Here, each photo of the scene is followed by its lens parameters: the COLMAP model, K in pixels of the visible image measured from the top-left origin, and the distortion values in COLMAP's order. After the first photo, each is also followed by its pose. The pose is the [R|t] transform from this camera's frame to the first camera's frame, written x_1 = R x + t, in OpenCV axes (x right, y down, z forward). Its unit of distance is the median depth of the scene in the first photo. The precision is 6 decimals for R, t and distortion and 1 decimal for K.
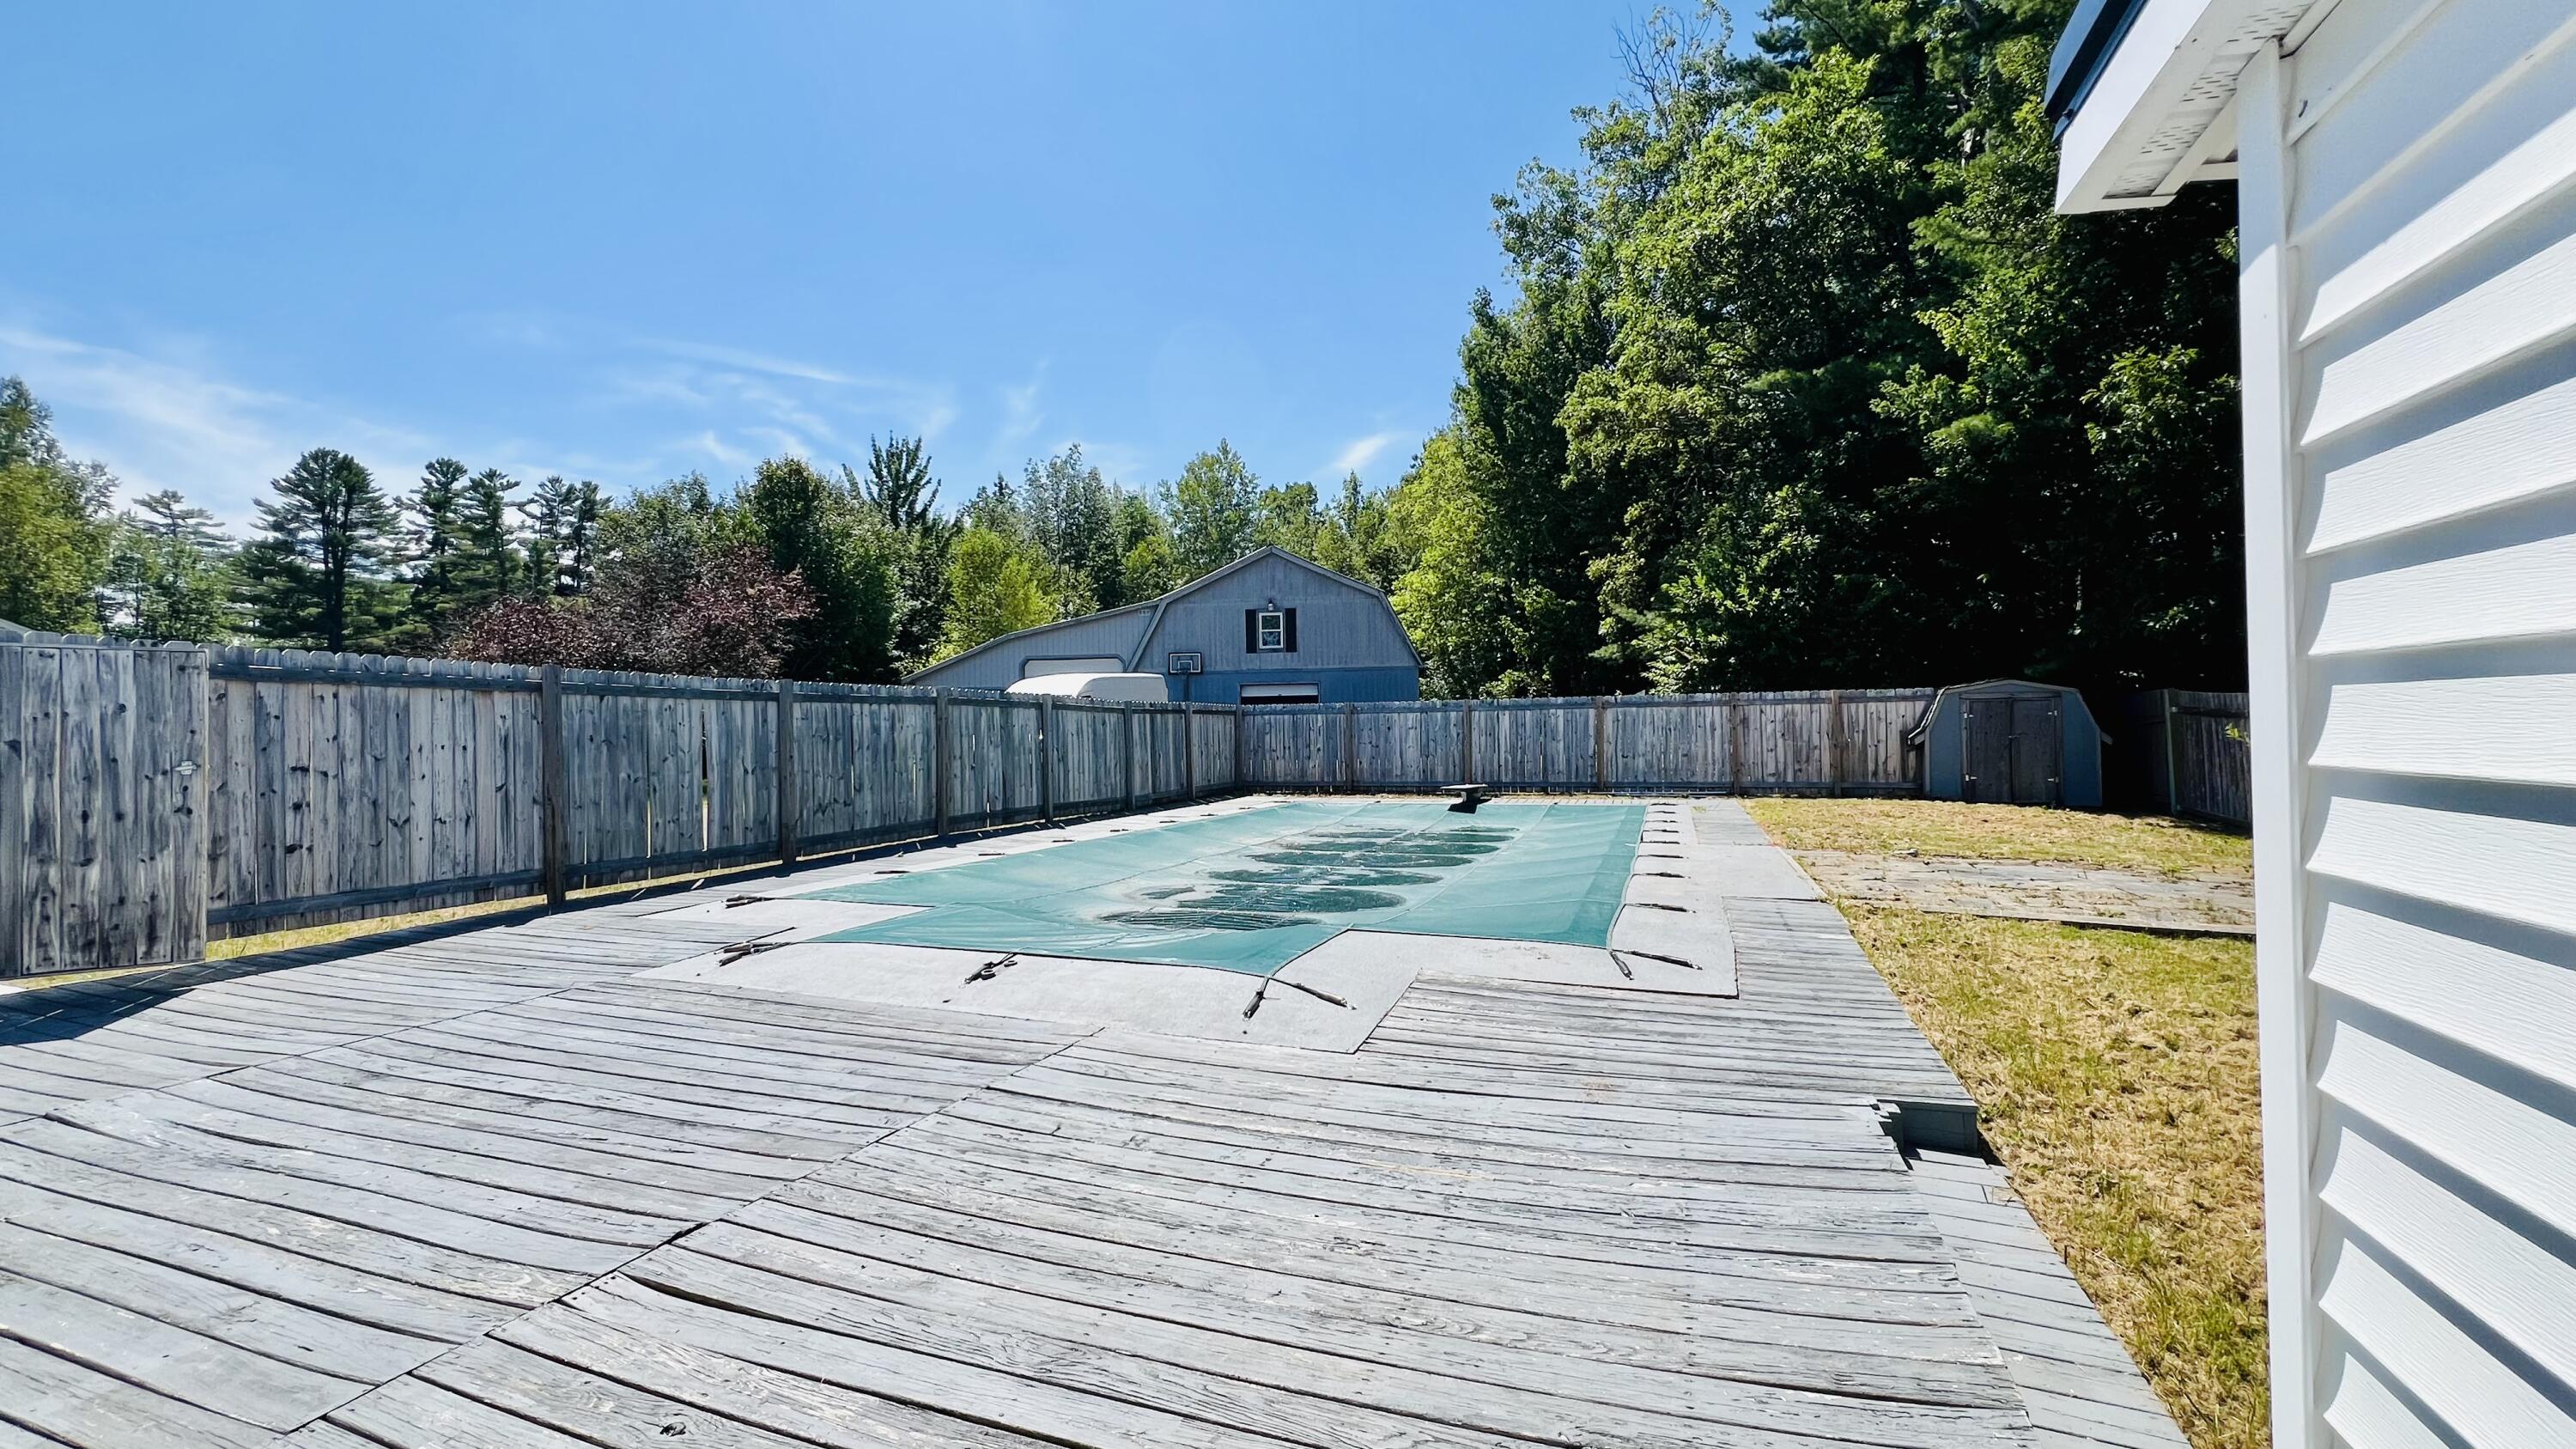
lens RADIAL K [[1050.9, 0, 1272.7], [0, 1050.9, 717.1], [0, 0, 1]] dist [-0.001693, 0.000421]
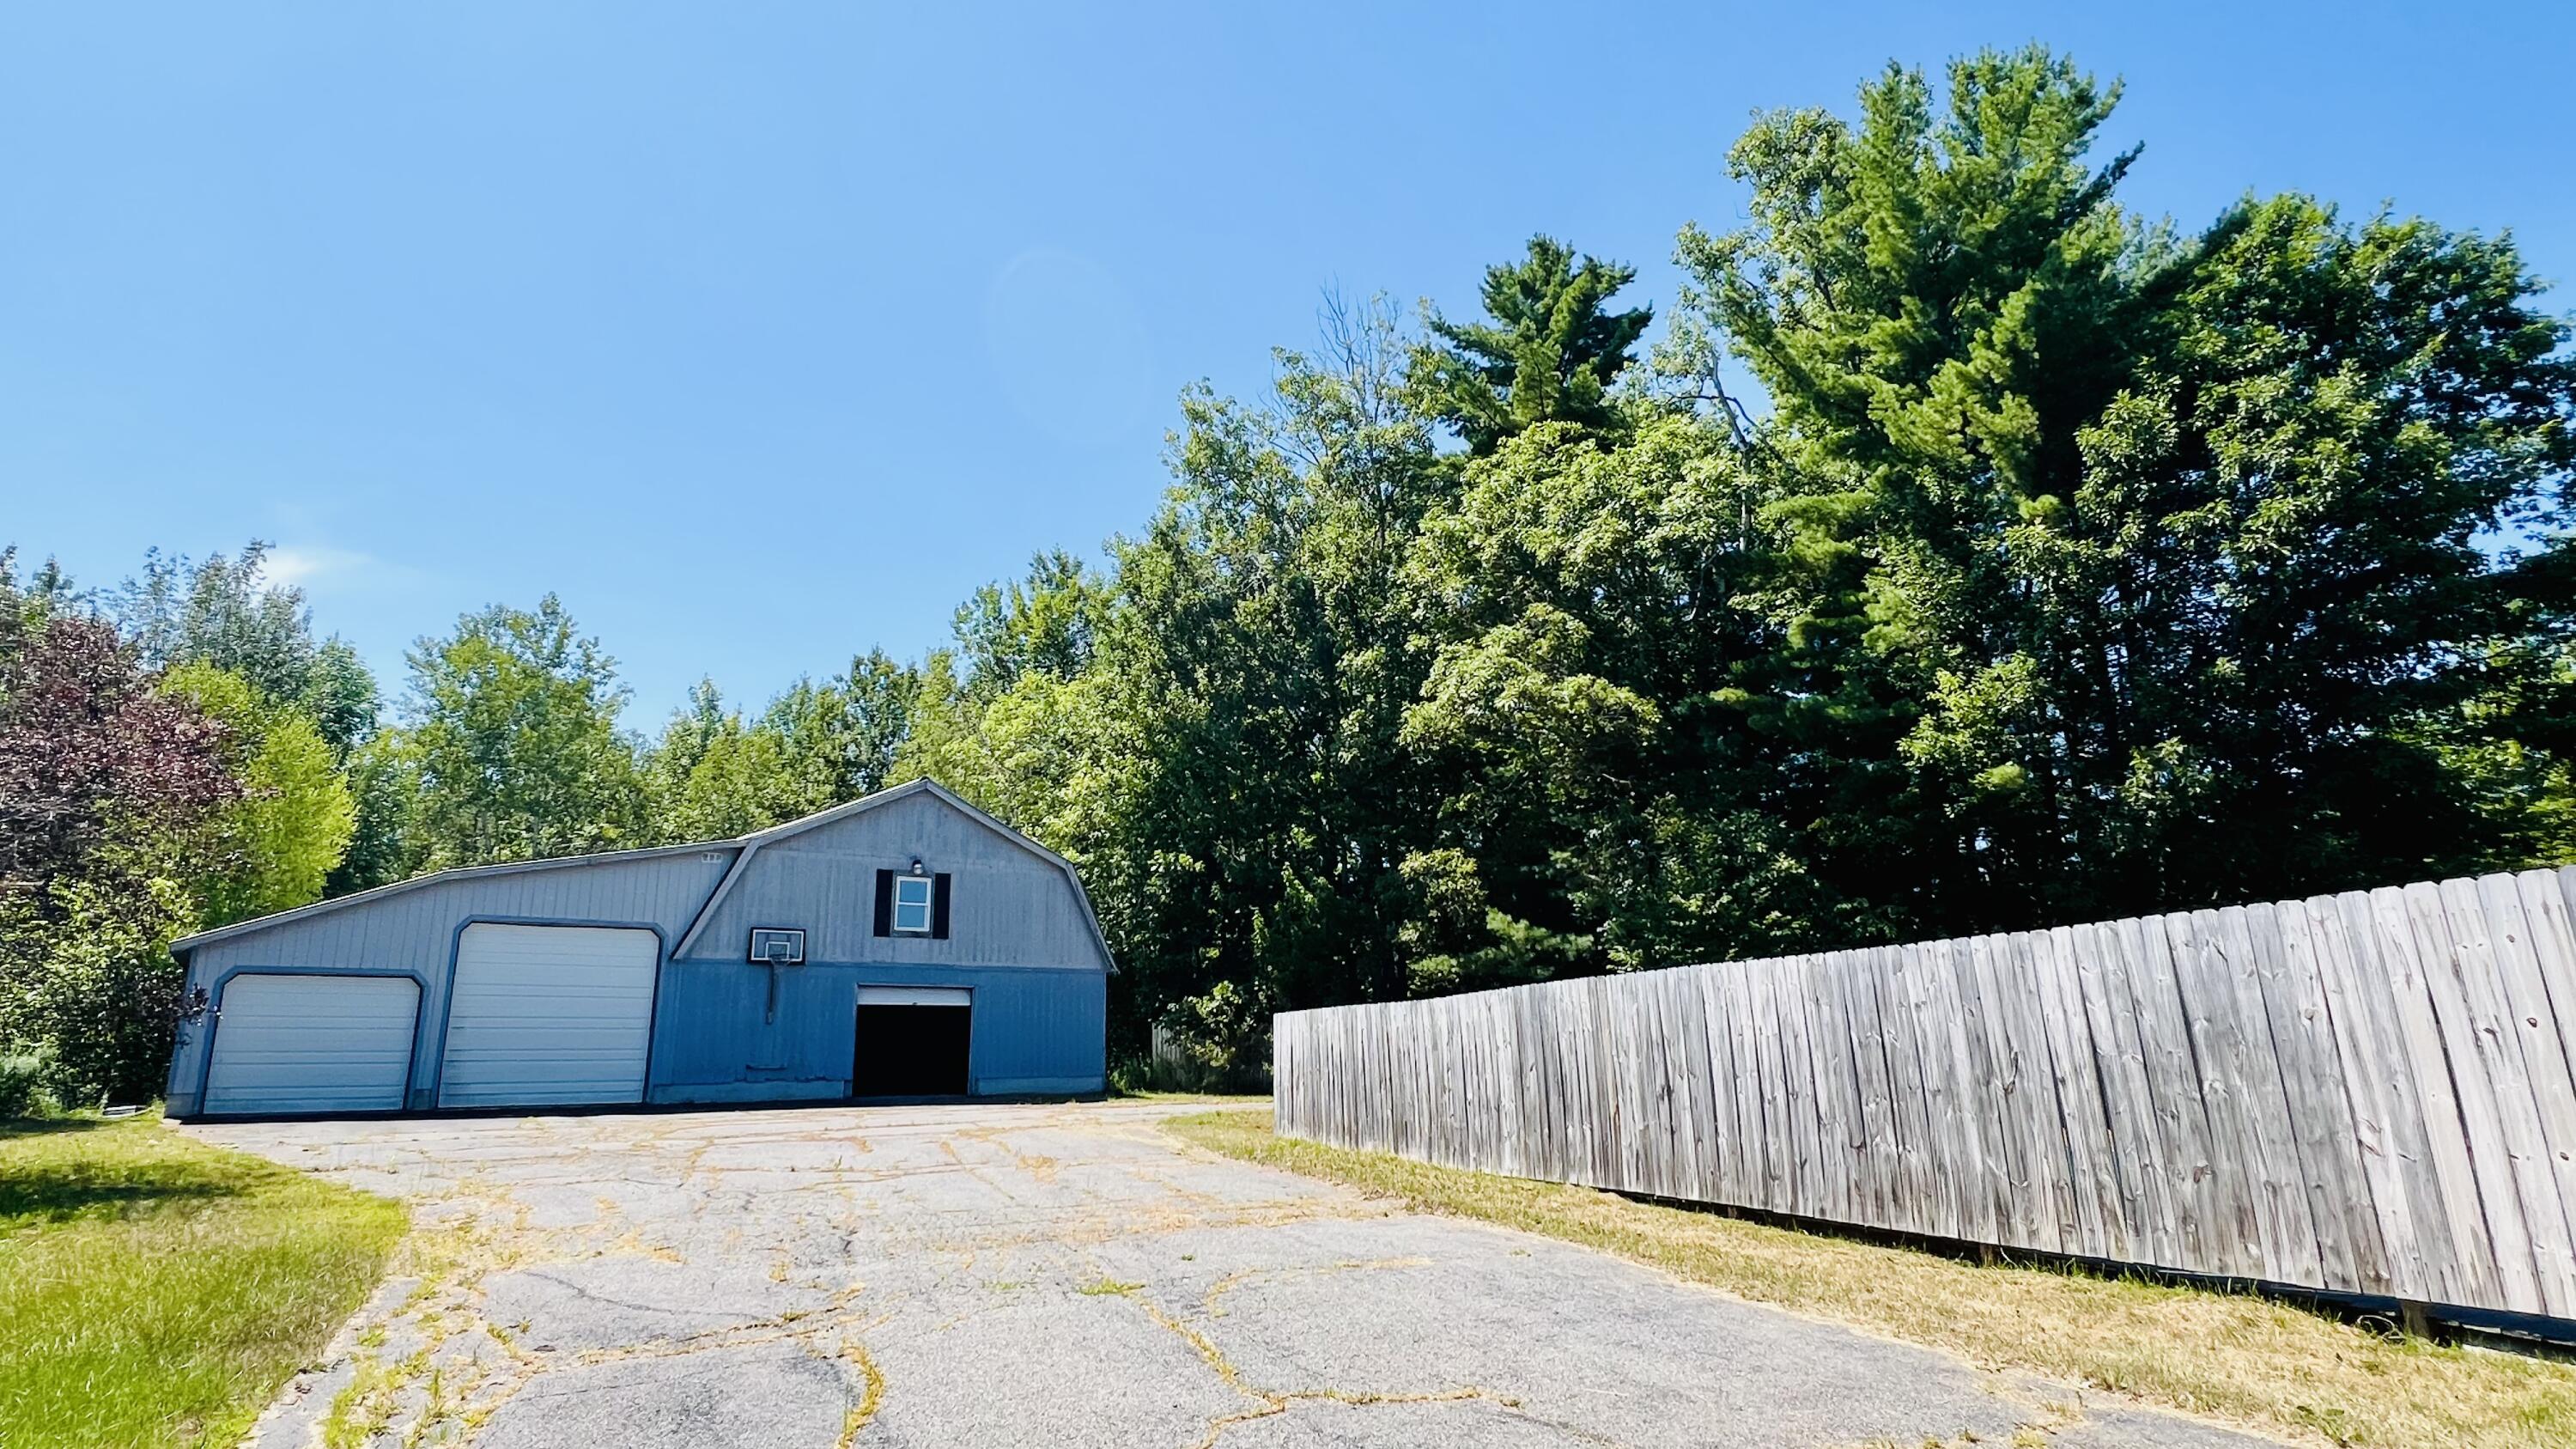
lens RADIAL K [[1326.5, 0, 1288.0], [0, 1326.5, 724.5], [0, 0, 1]] dist [-0.013969, -0.000780]
pose [[0.735742, 0.160753, 0.657907, -0.395196], [0.001359, 0.971070, -0.238791, 0.007327], [-0.677261, 0.176583, 0.714239, 0.221795]]
